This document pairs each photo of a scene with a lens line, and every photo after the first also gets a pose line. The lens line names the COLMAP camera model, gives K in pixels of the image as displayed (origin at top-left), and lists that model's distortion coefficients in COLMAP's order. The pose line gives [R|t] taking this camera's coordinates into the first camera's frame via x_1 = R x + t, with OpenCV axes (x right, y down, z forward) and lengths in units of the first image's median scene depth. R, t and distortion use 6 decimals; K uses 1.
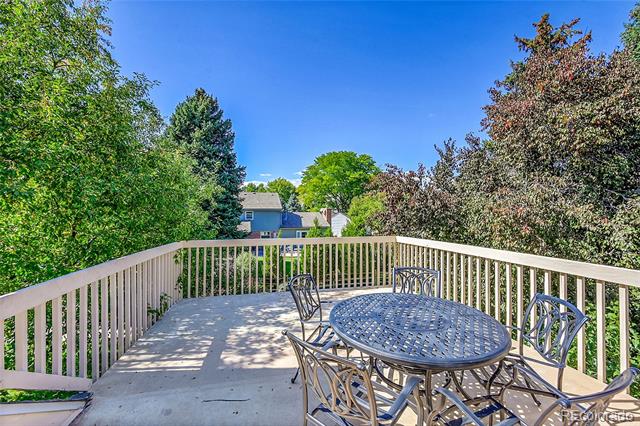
lens RADIAL K [[253.0, 0, 320.0], [0, 253.0, 213.0], [0, 0, 1]] dist [-0.001118, -0.000250]
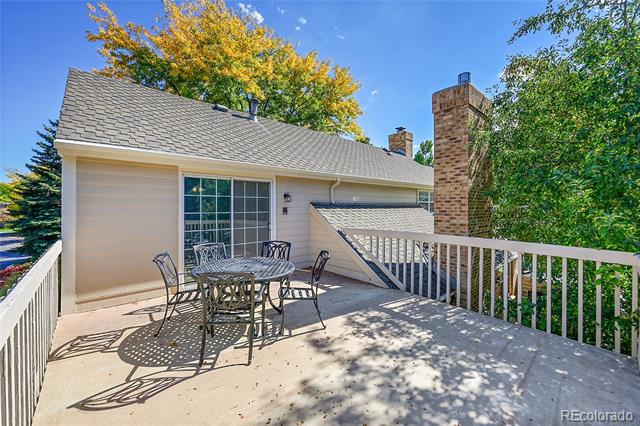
lens RADIAL K [[253.0, 0, 320.0], [0, 253.0, 213.0], [0, 0, 1]] dist [-0.001118, -0.000250]
pose [[-0.881948, 0.006696, -0.471300, 0.454637], [0.004265, 0.999972, 0.006227, 0.030619], [0.471328, 0.003482, -0.881951, 1.731100]]
